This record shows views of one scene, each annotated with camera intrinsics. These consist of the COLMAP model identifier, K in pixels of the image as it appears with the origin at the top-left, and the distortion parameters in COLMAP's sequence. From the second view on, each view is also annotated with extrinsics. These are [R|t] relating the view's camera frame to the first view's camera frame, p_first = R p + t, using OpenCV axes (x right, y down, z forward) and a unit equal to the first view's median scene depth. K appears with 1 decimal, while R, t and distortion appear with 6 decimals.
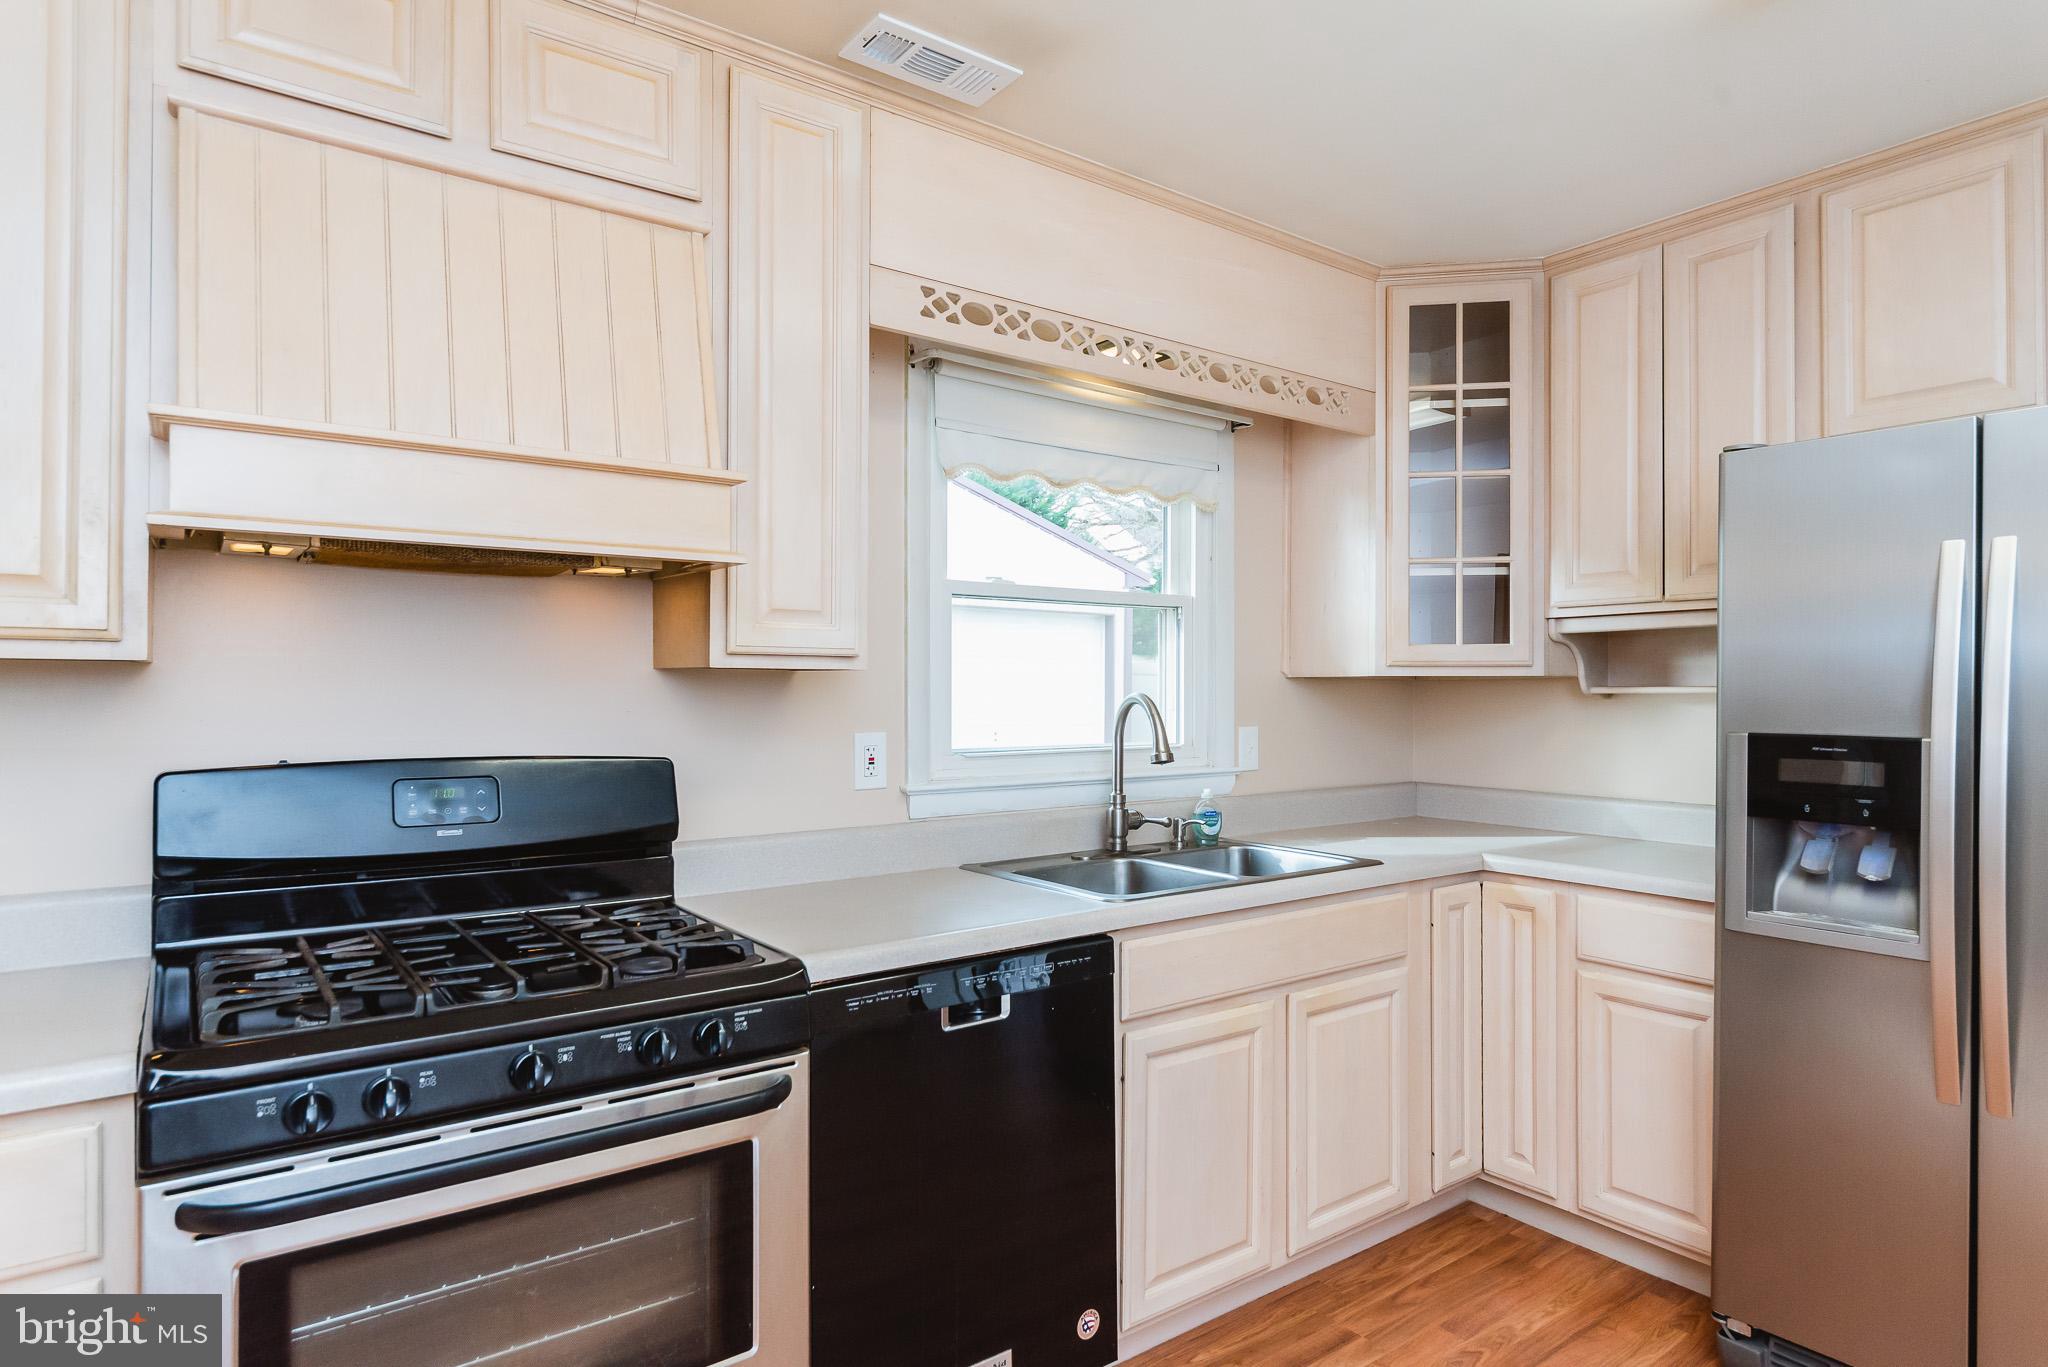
lens RADIAL K [[1129.7, 0, 1024.0], [0, 1129.7, 683.5], [0, 0, 1]] dist [-0.007658, -0.000369]
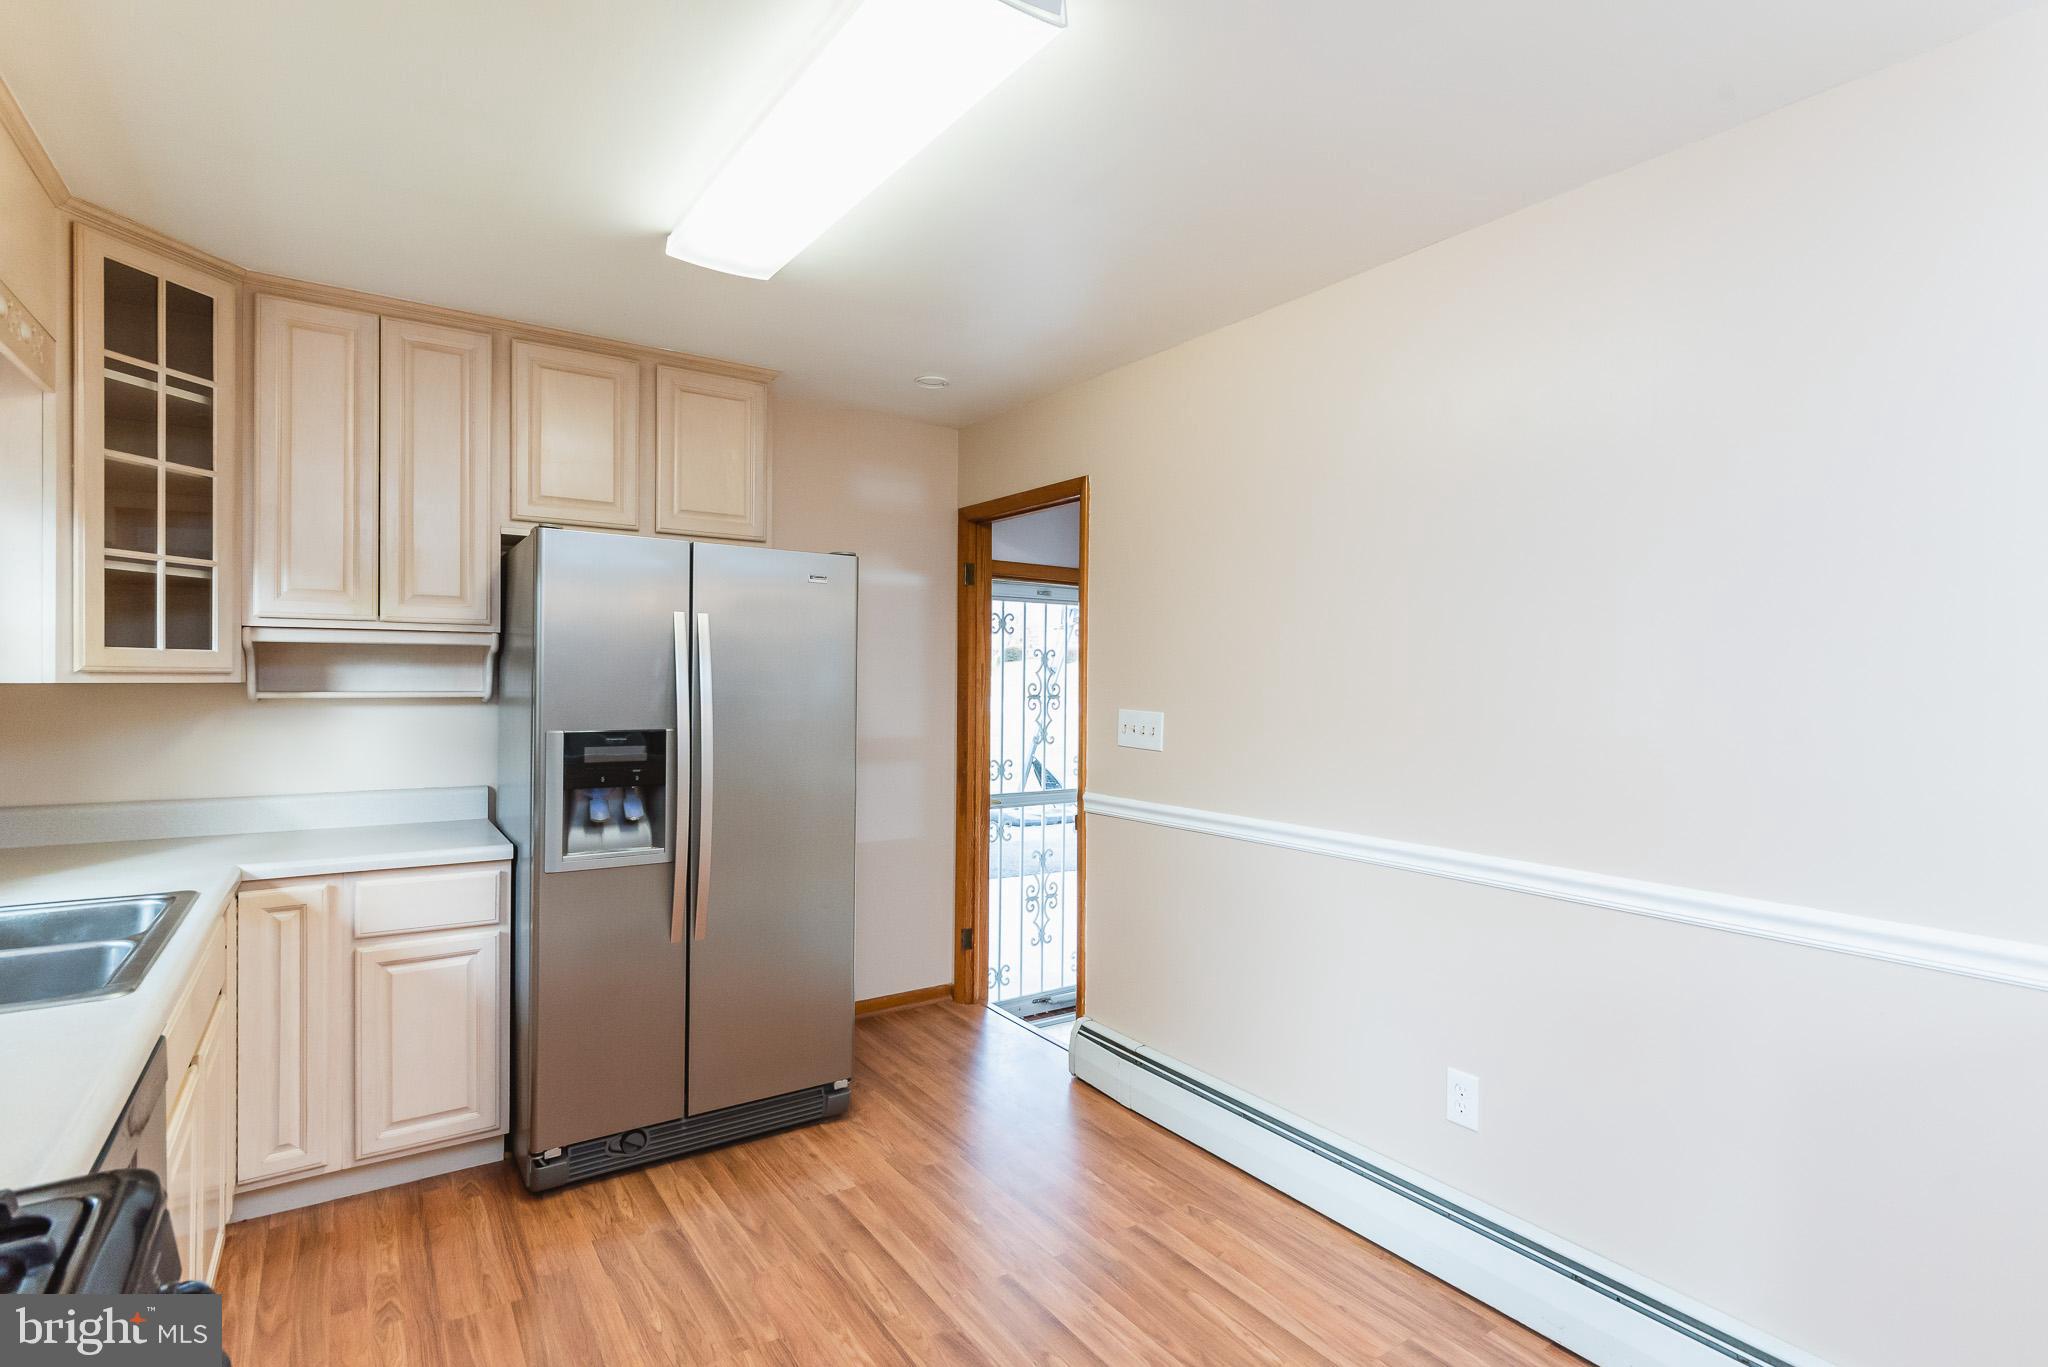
lens RADIAL K [[998.5, 0, 1024.0], [0, 998.5, 683.5], [0, 0, 1]] dist [0.006974, -0.000126]
pose [[0.033856, -0.006657, 0.999405, -0.533706], [-0.015841, 0.999849, 0.007197, -0.030516], [-0.999301, -0.016075, 0.033745, 0.338109]]
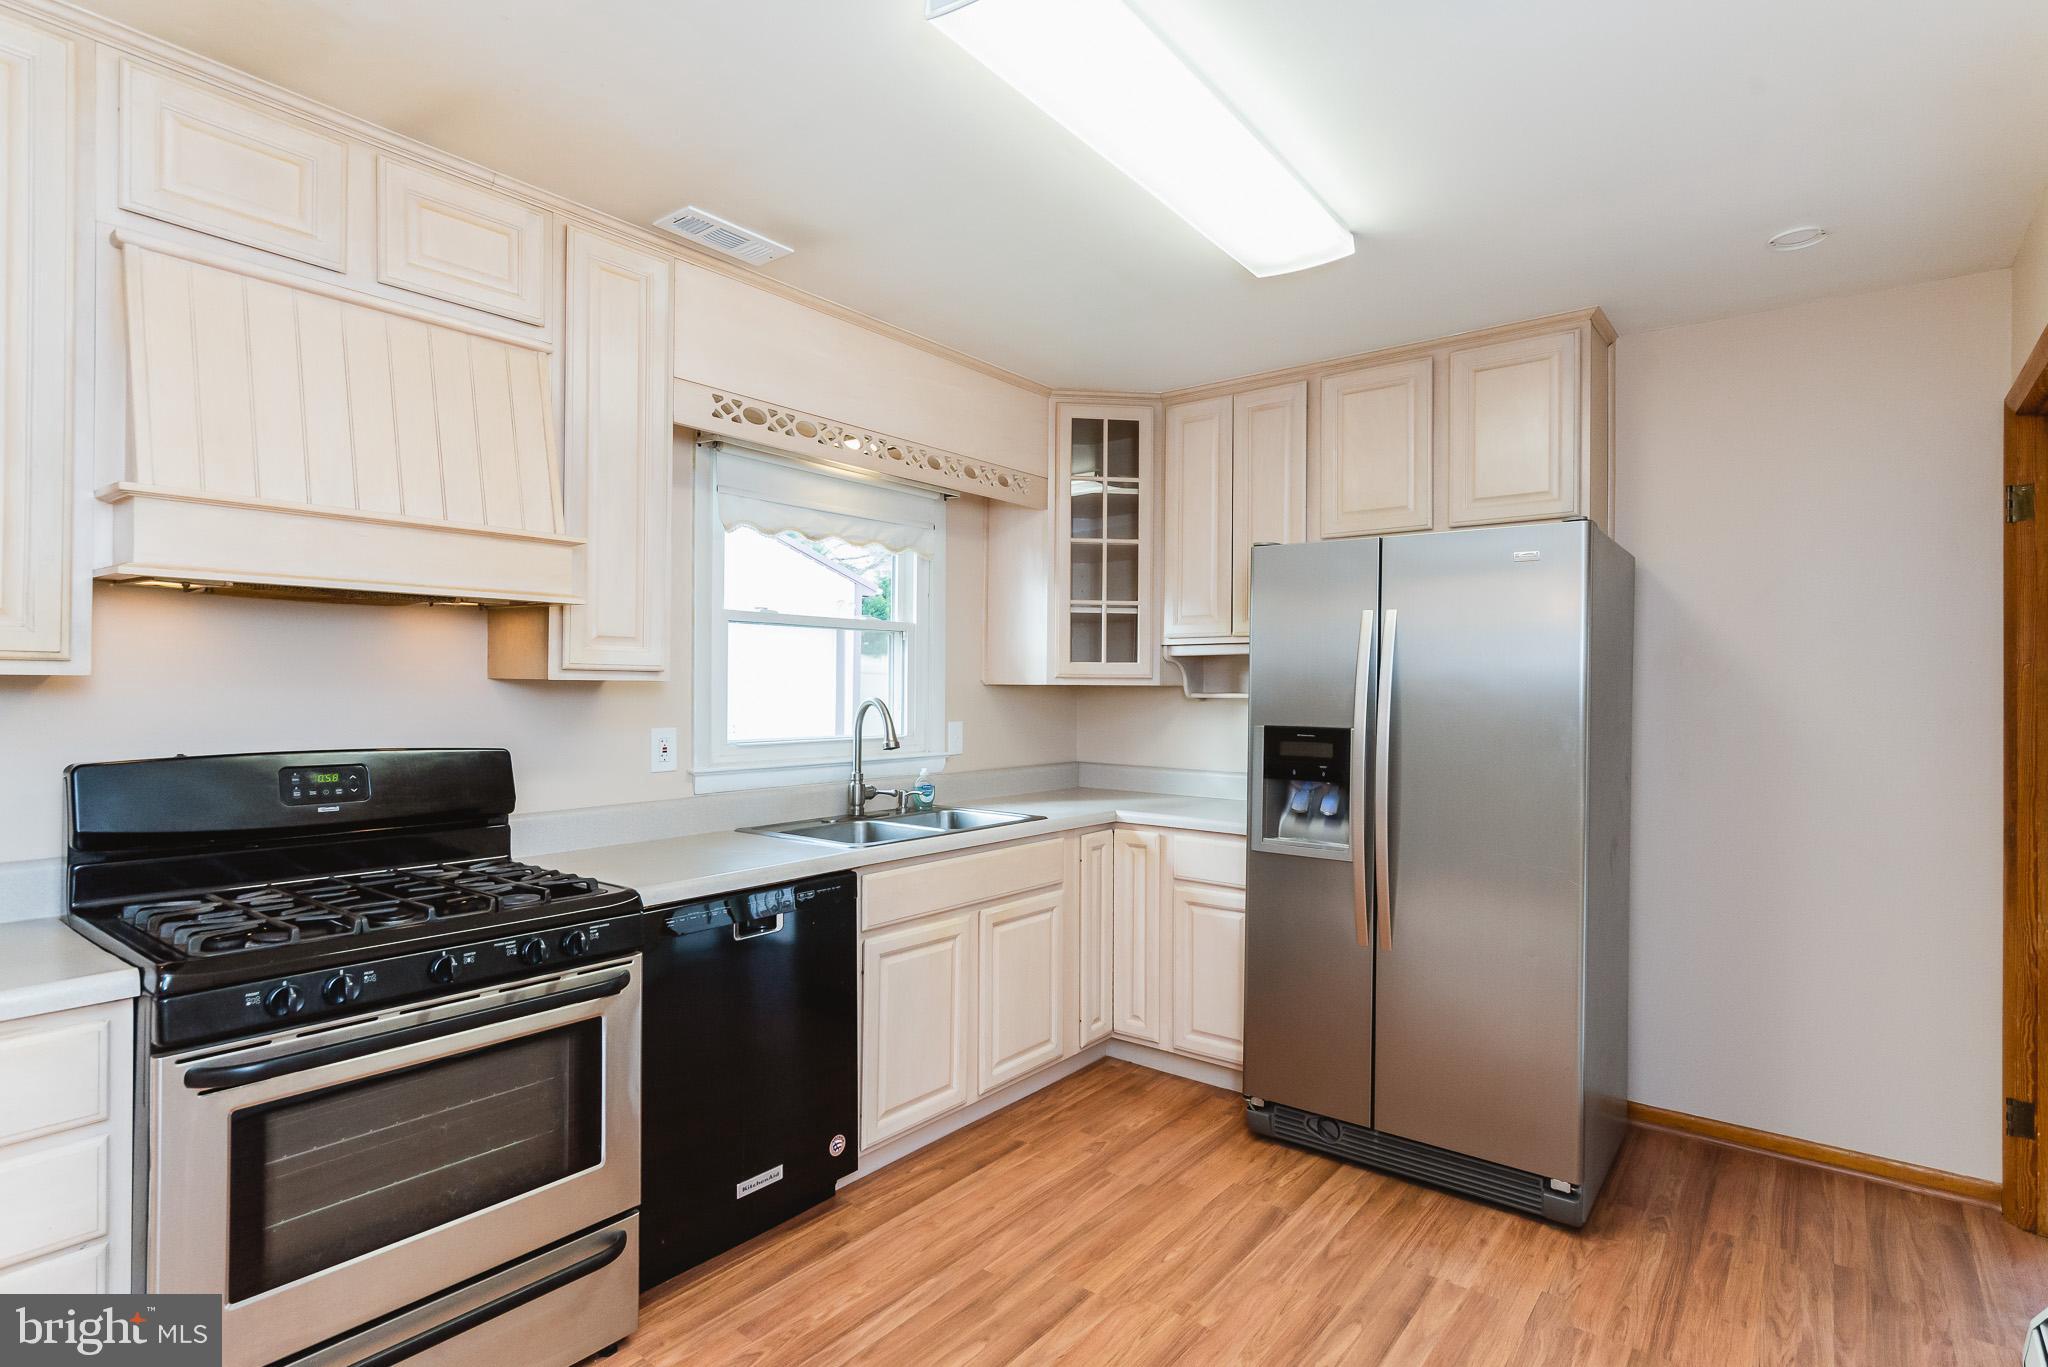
lens RADIAL K [[1023.2, 0, 1054.2], [0, 1023.2, 686.5], [0, 0, 1]] dist [-0.000128, 0.000190]
pose [[0.960130, 0.005043, 0.279508, -0.037623], [-0.006649, 0.999966, 0.004798, -0.013767], [-0.279474, -0.006465, 0.960131, -0.265909]]
